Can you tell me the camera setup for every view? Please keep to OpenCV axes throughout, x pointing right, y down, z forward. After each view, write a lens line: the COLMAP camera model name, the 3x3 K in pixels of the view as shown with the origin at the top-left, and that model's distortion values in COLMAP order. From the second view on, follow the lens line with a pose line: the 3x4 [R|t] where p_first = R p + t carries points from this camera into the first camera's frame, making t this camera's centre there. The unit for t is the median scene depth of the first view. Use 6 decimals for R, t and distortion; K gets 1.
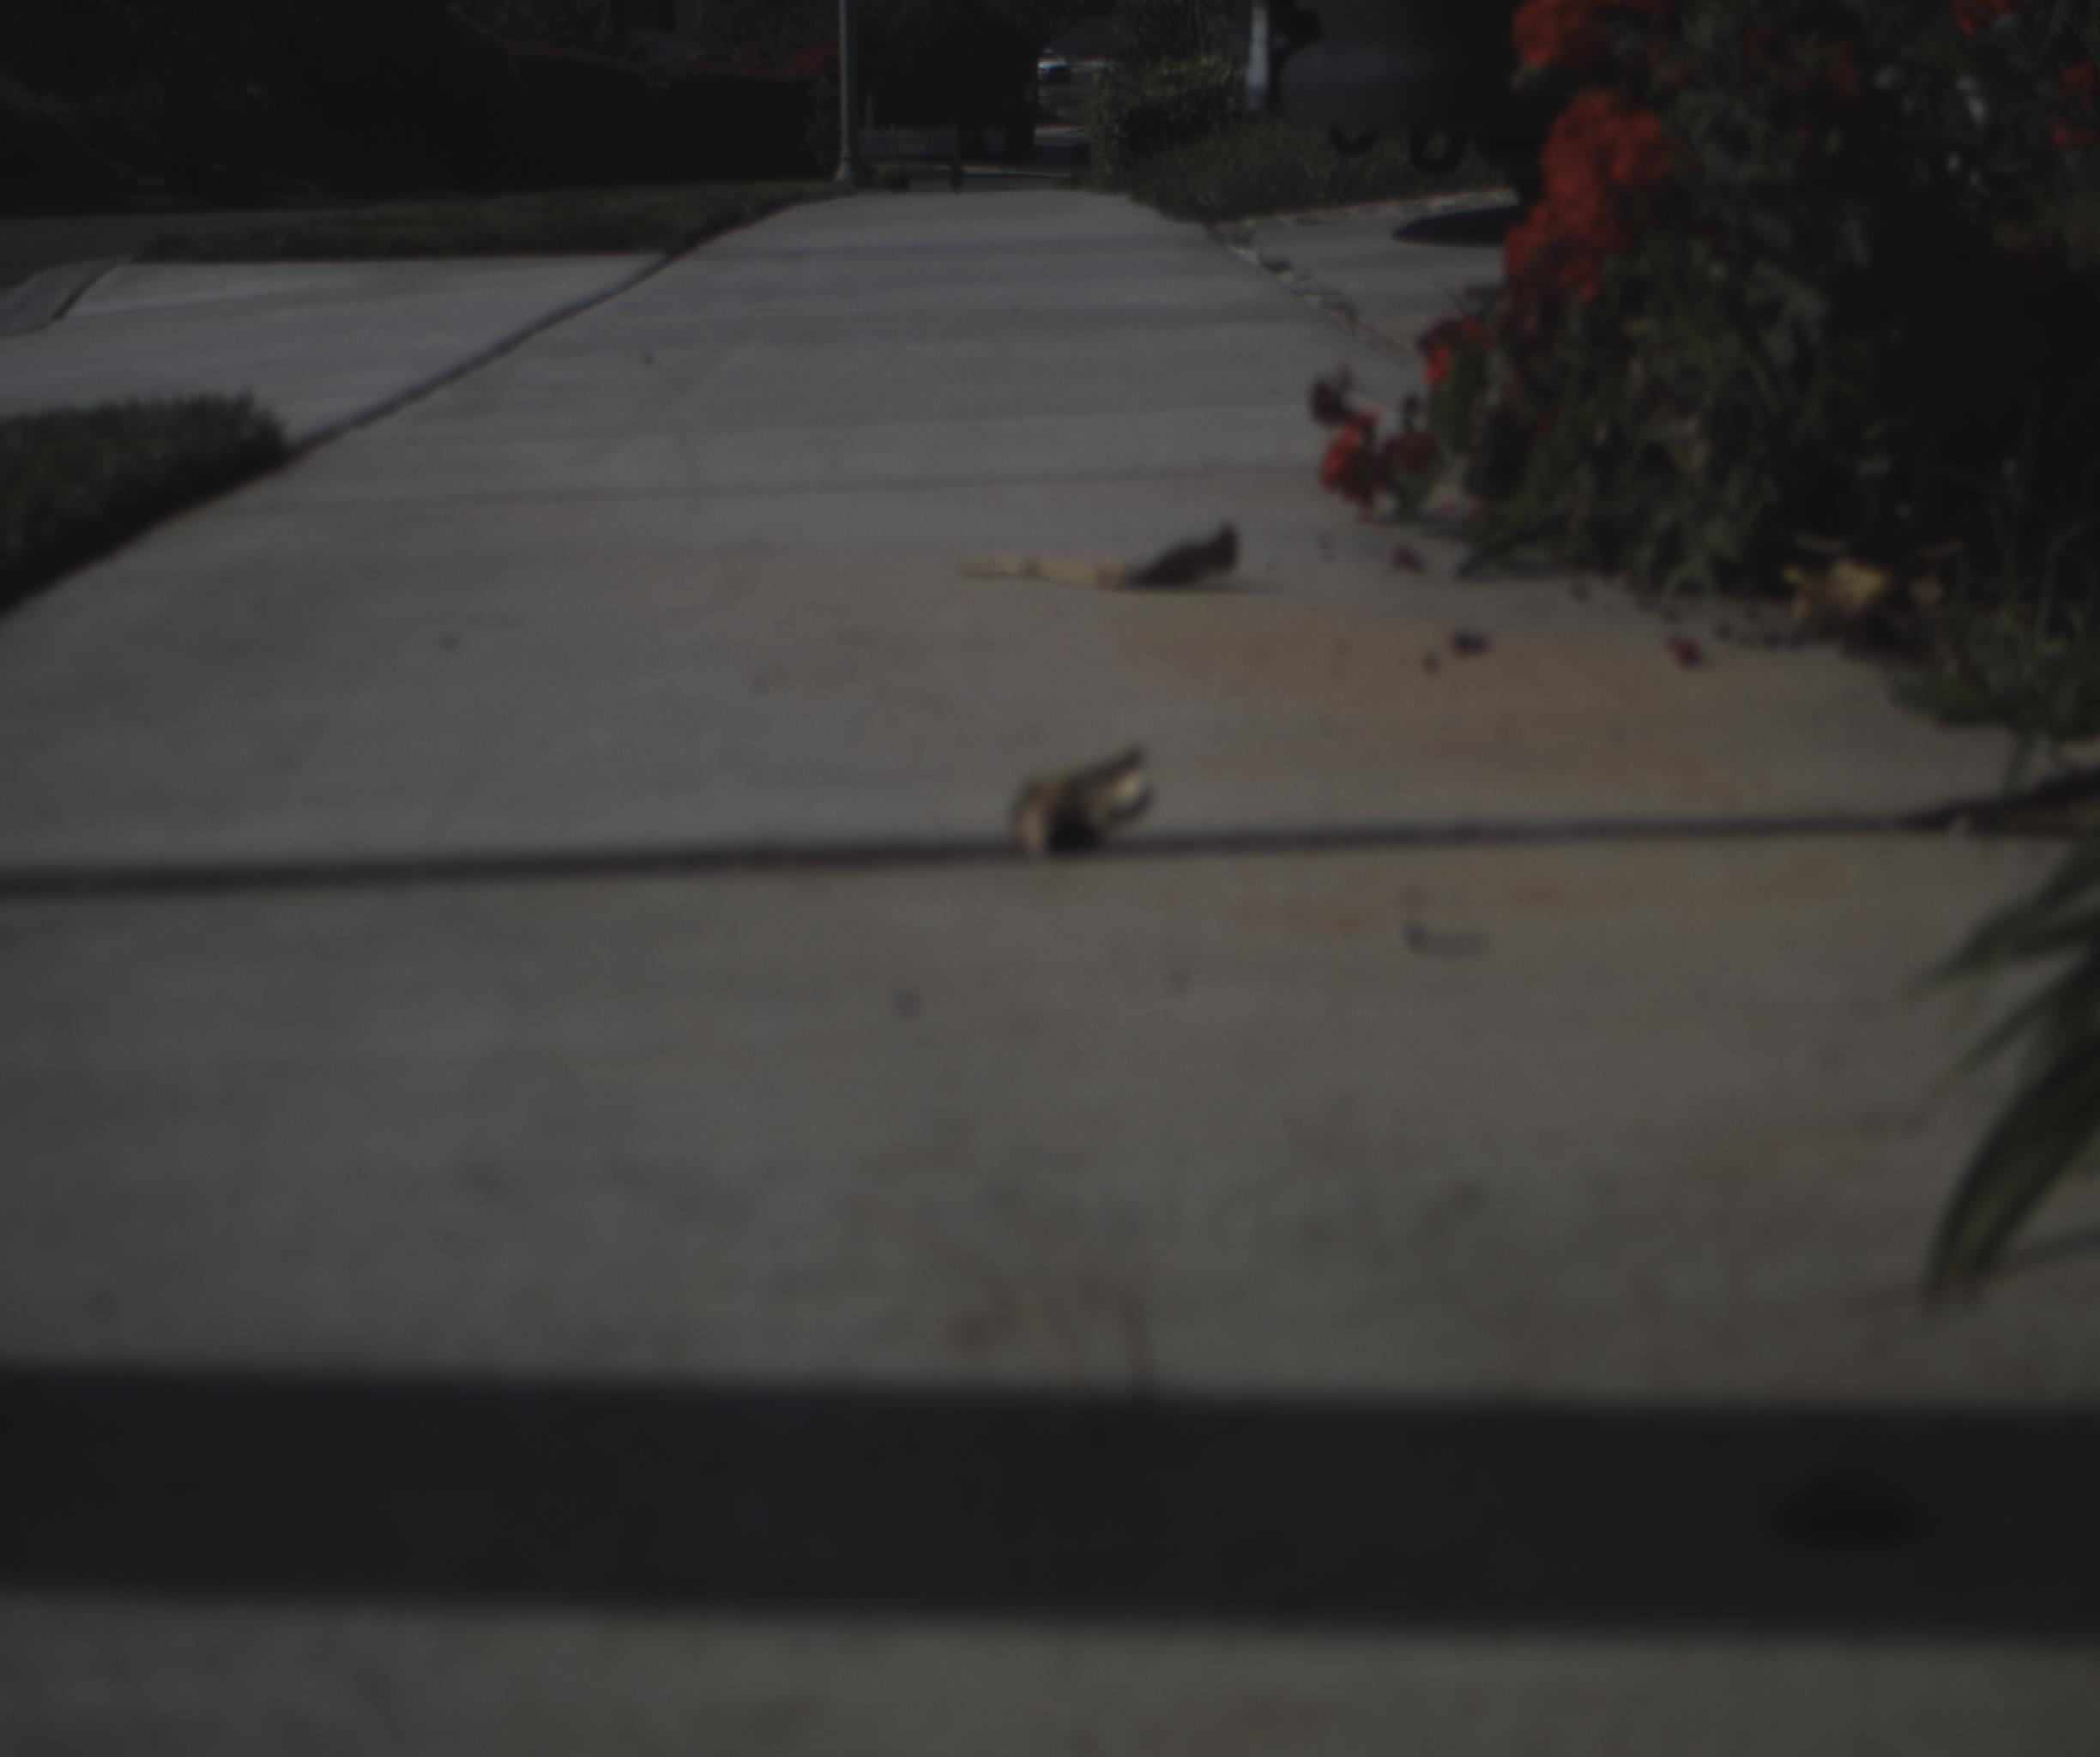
lens RADIAL K [[3980.1, 0, 1050.0], [0, 3980.1, 878.5], [0, 0, 1]] dist [-0.183242, 0.972445]
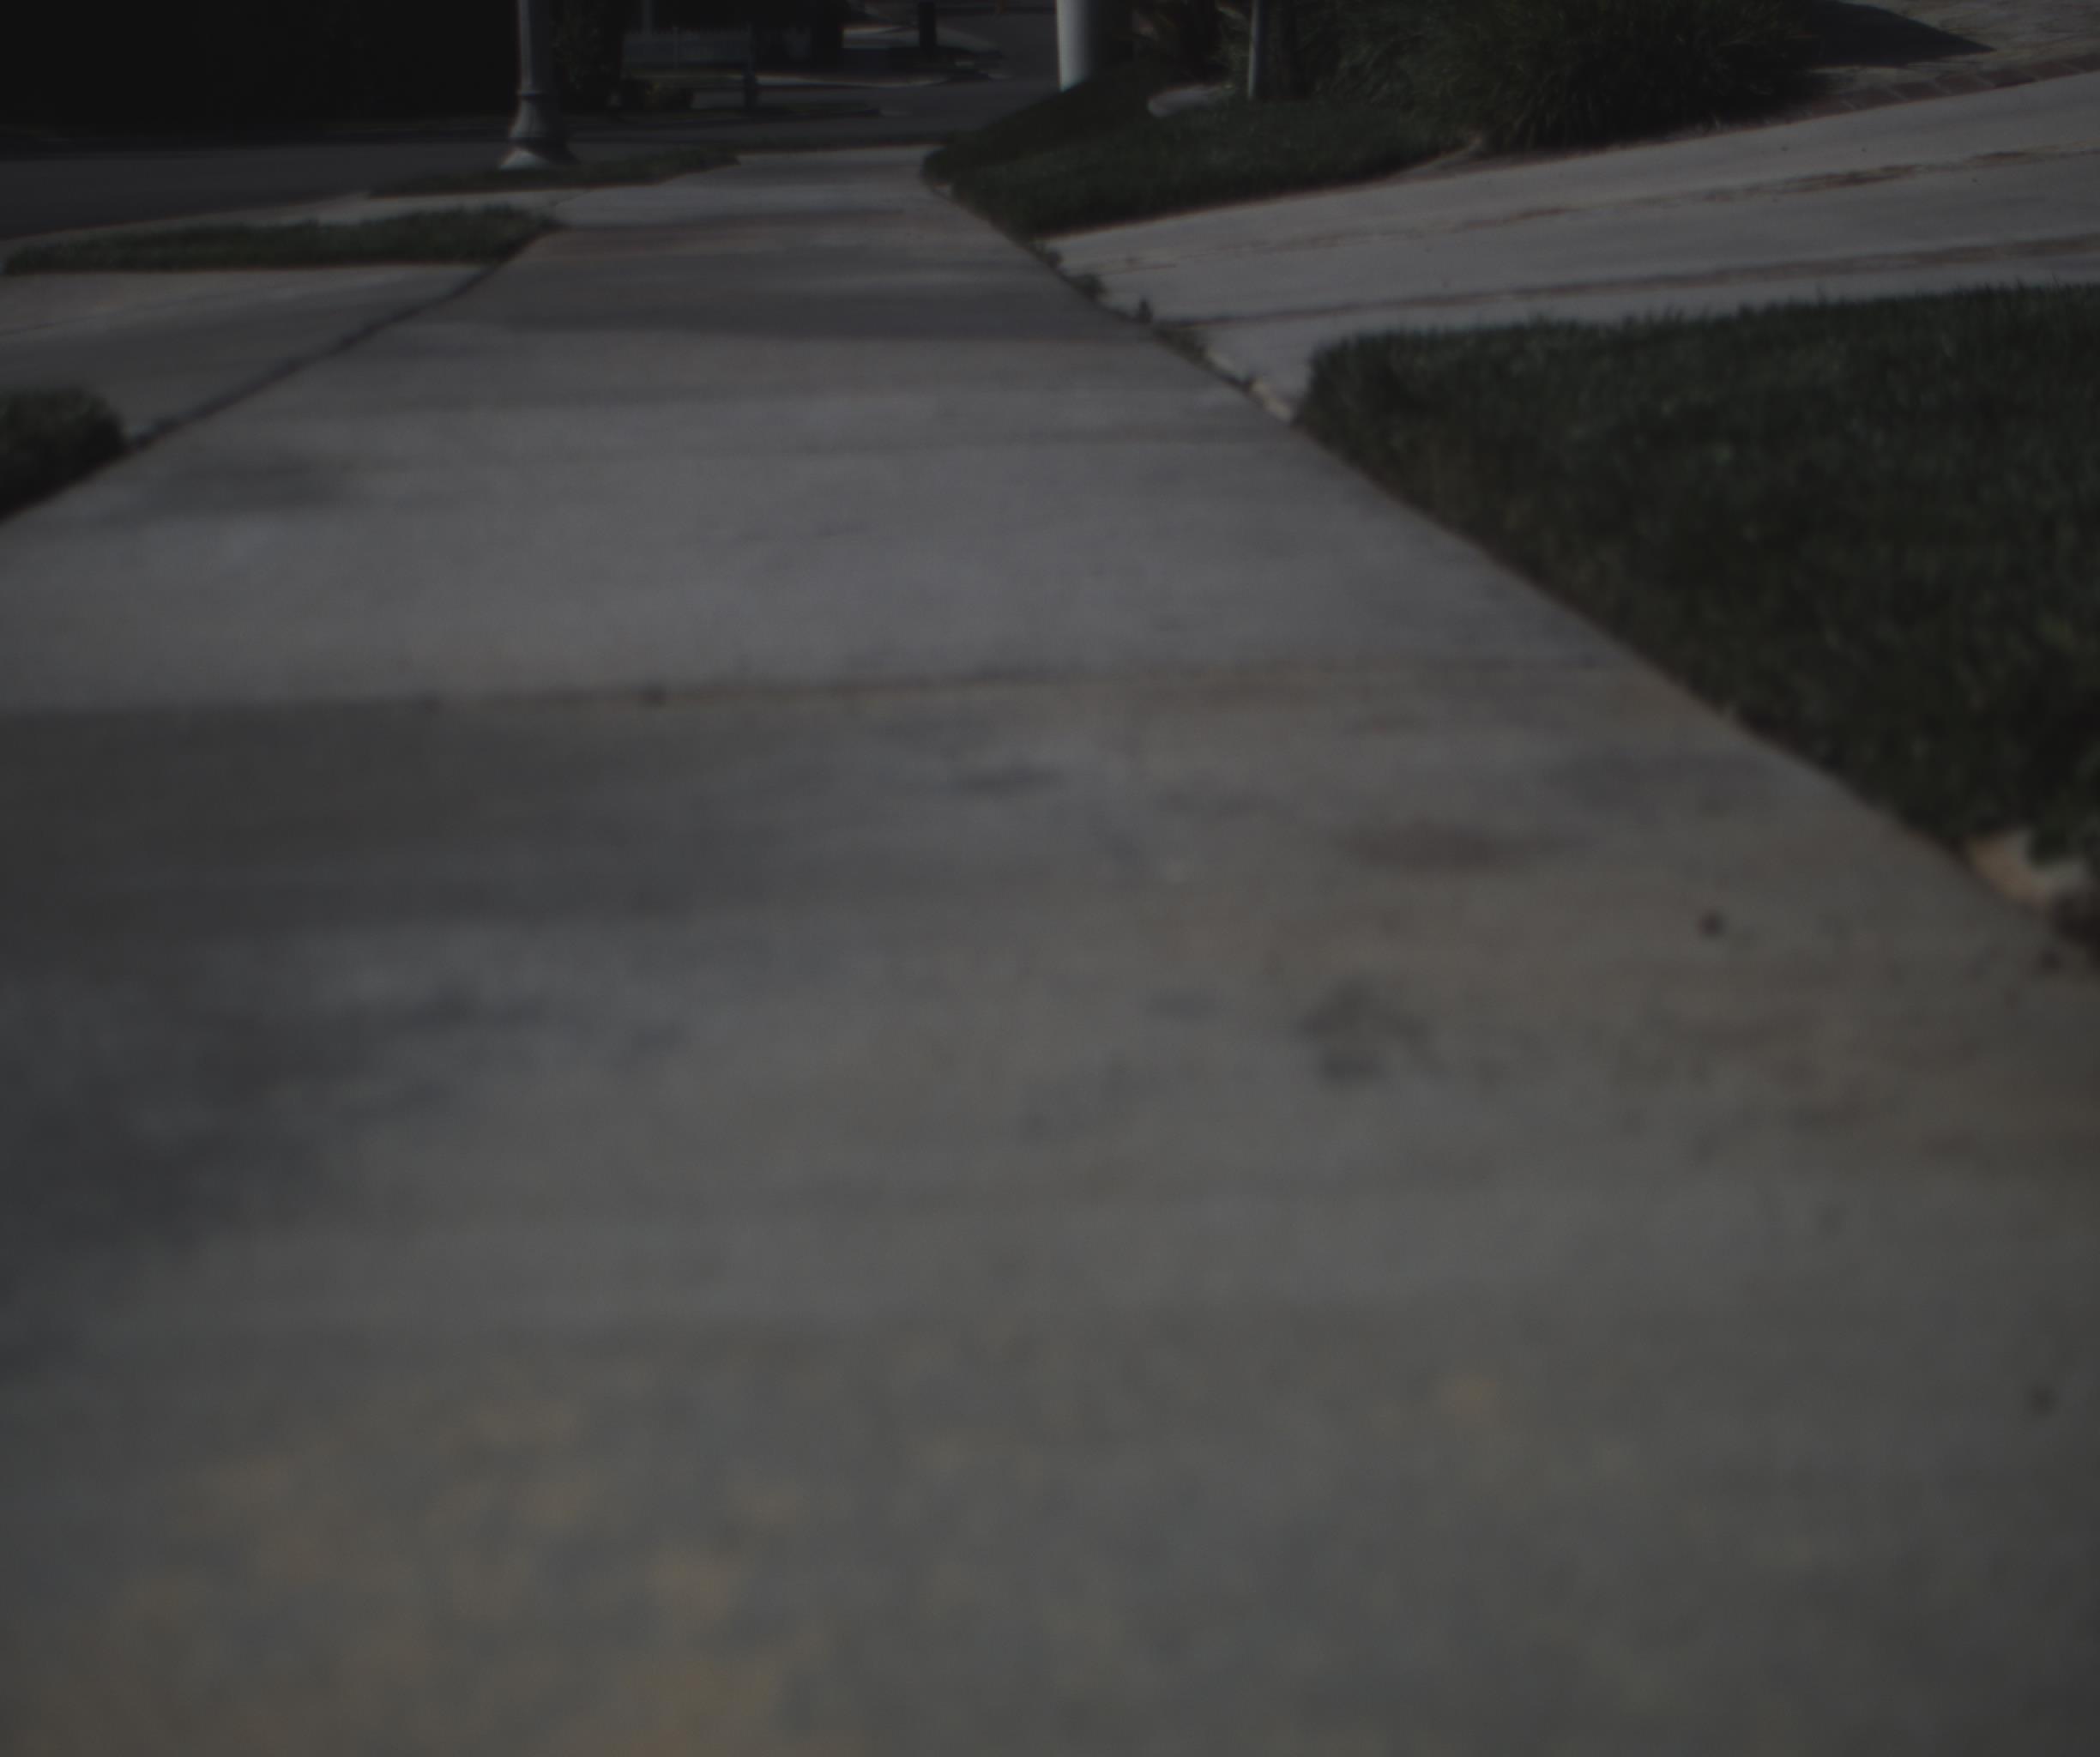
lens RADIAL K [[3980.1, 0, 1050.0], [0, 3980.1, 878.5], [0, 0, 1]] dist [-0.183242, 0.972445]
pose [[0.998769, -0.017252, 0.046501, -0.015549], [0.016079, 0.999546, 0.025477, -0.190154], [-0.046919, -0.024698, 0.998593, 0.984097]]
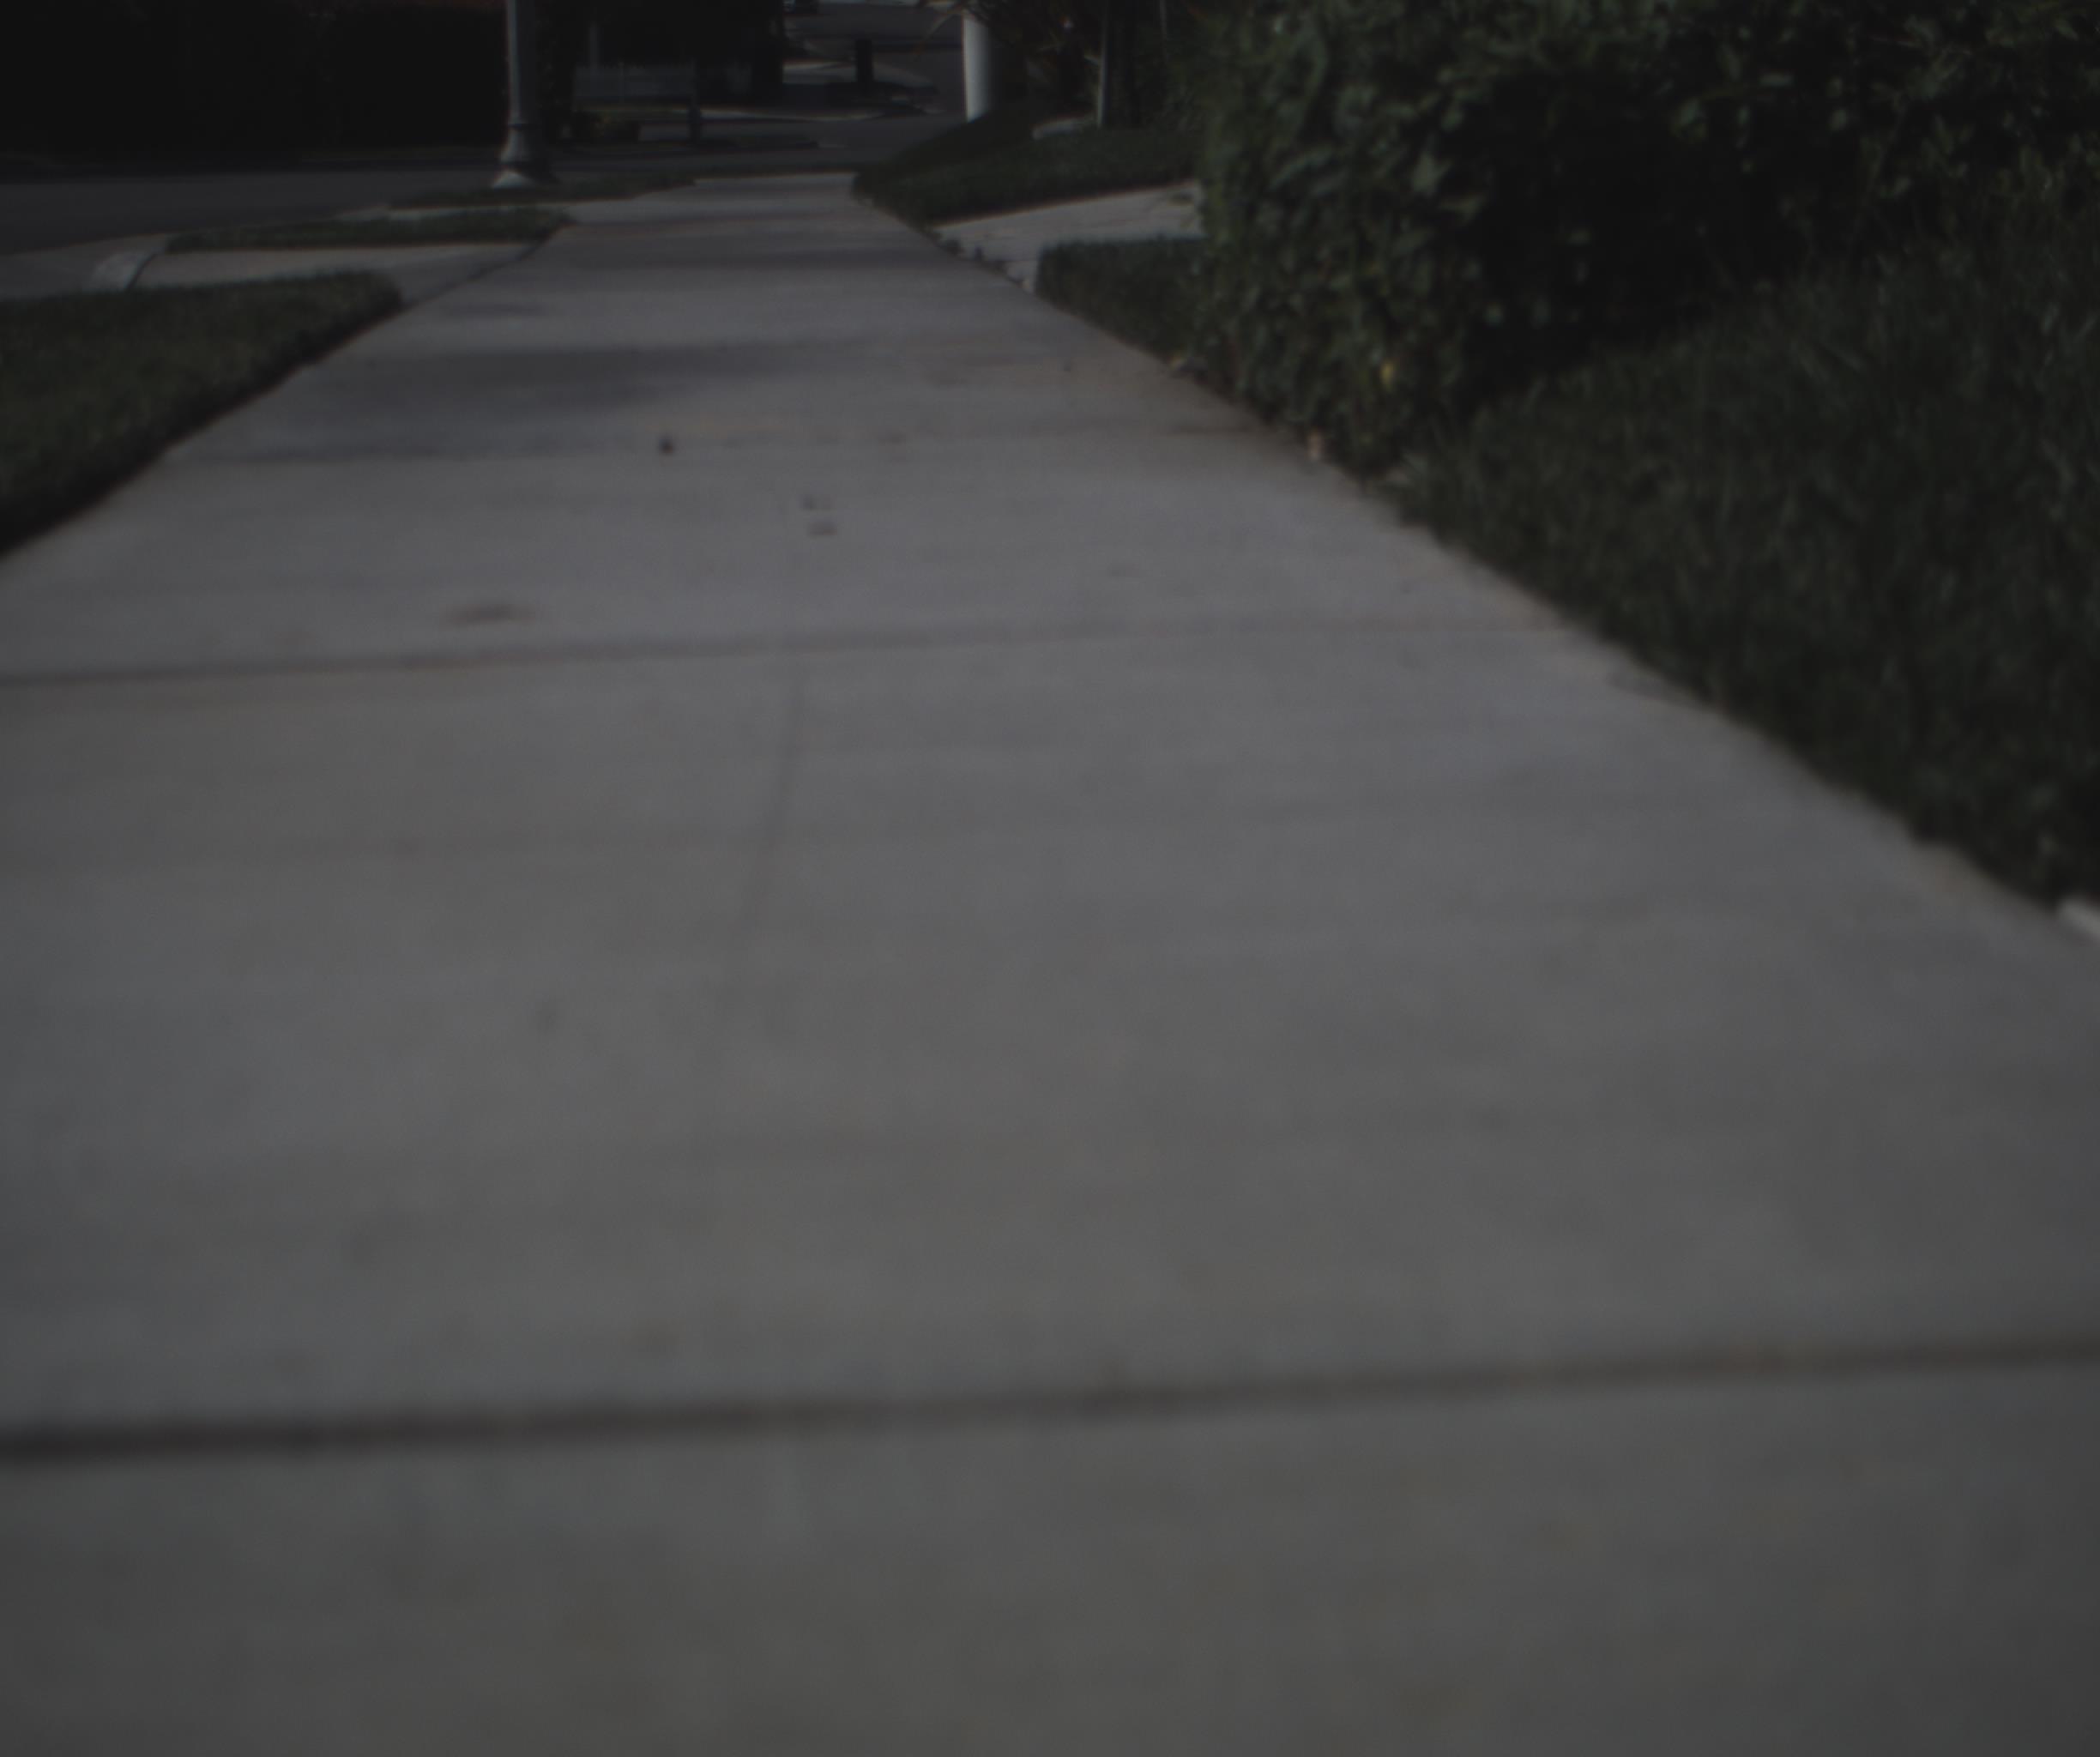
lens RADIAL K [[3980.1, 0, 1050.0], [0, 3980.1, 878.5], [0, 0, 1]] dist [-0.183242, 0.972445]
pose [[0.997929, -0.016269, 0.062230, -0.016393], [0.015232, 0.999738, 0.017095, -0.153887], [-0.062492, -0.016112, 0.997915, 0.781488]]
